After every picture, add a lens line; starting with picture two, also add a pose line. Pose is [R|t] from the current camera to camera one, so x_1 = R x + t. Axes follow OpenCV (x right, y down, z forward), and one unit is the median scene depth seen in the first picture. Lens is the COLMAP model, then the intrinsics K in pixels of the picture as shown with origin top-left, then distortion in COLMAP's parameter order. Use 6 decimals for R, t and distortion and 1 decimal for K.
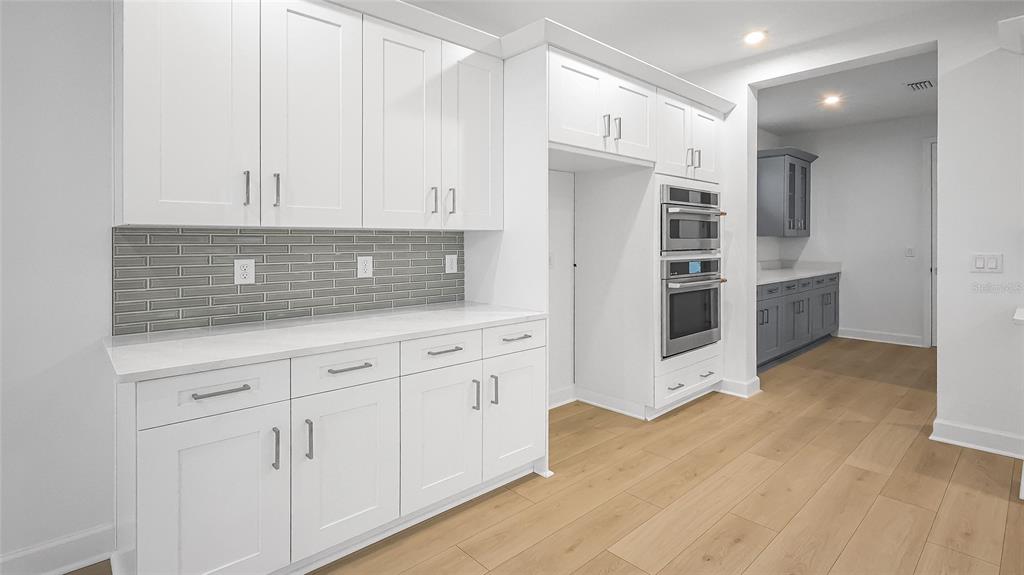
lens RADIAL K [[492.1, 0, 511.1], [0, 492.1, 245.8], [0, 0, 1]] dist [0.001308, 0.000228]
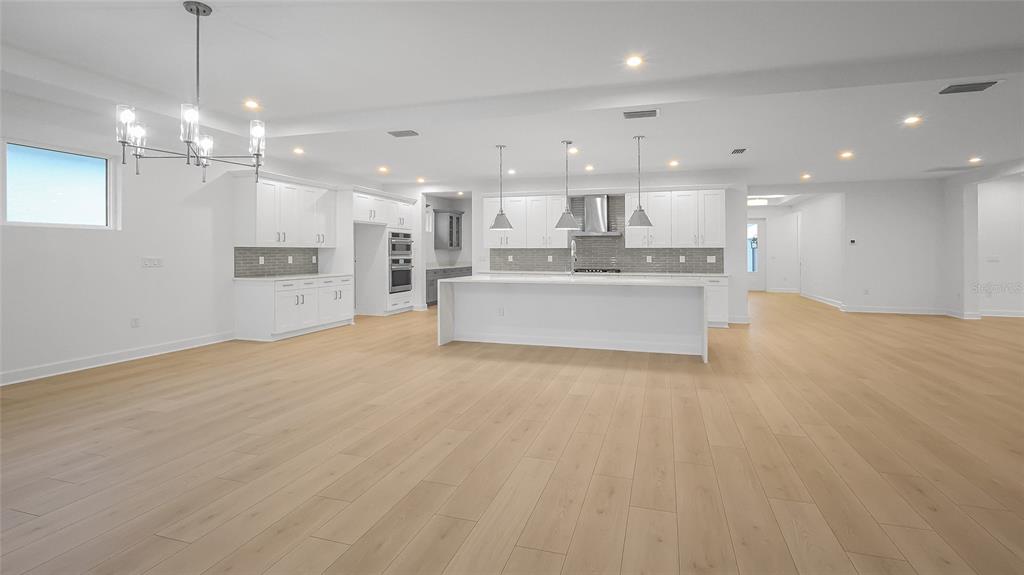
lens RADIAL K [[486.9, 0, 510.5], [0, 486.9, 263.3], [0, 0, 1]] dist [0.000202, 0.000123]
pose [[0.866747, -0.007602, 0.498690, -0.485929], [0.000603, 0.999899, 0.014195, 0.017789], [-0.498747, -0.012002, 0.866664, -1.773514]]
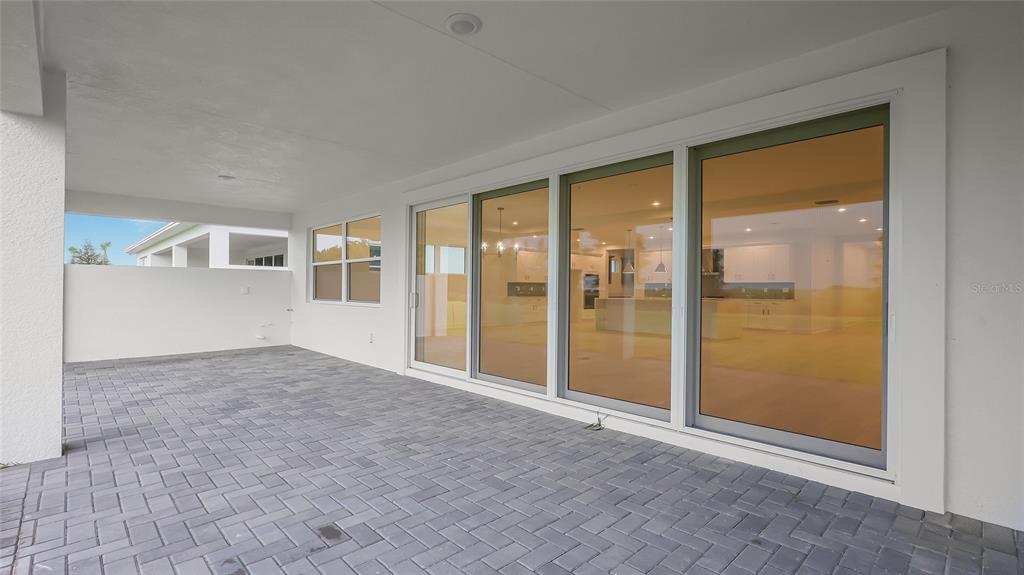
lens RADIAL K [[470.9, 0, 510.4], [0, 470.9, 271.0], [0, 0, 1]] dist [0.002656, 0.000282]
pose [[0.999769, 0.008627, 0.019705, -0.531097], [-0.007736, 0.998963, -0.044869, 0.067442], [-0.020072, 0.044707, 0.998798, -3.733728]]
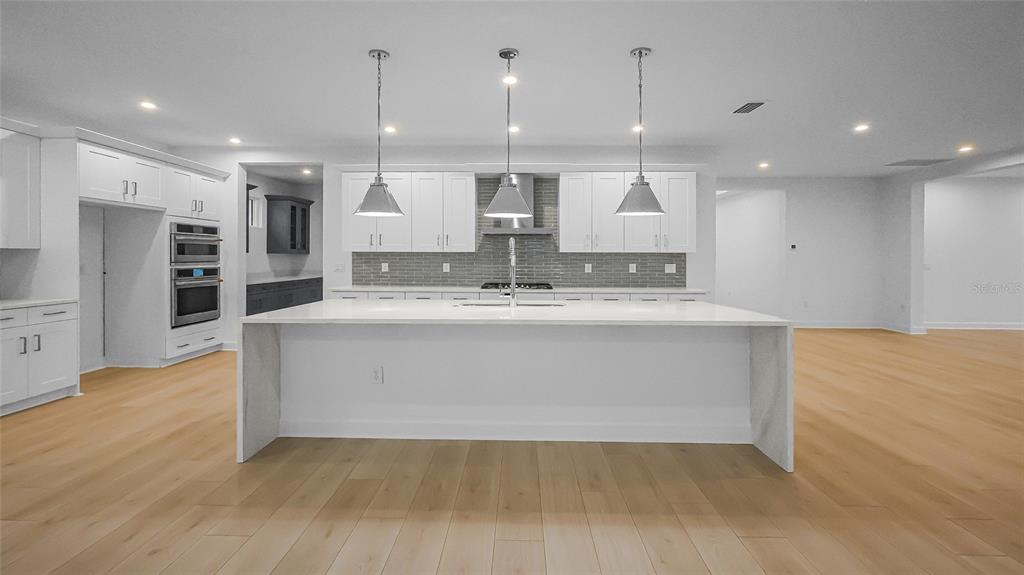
lens RADIAL K [[486.9, 0, 510.5], [0, 486.9, 263.3], [0, 0, 1]] dist [0.000202, 0.000123]
pose [[0.696012, -0.003281, 0.718022, -0.073126], [-0.000271, 0.999988, 0.004833, 0.005020], [-0.718030, -0.003559, 0.696003, -0.950549]]
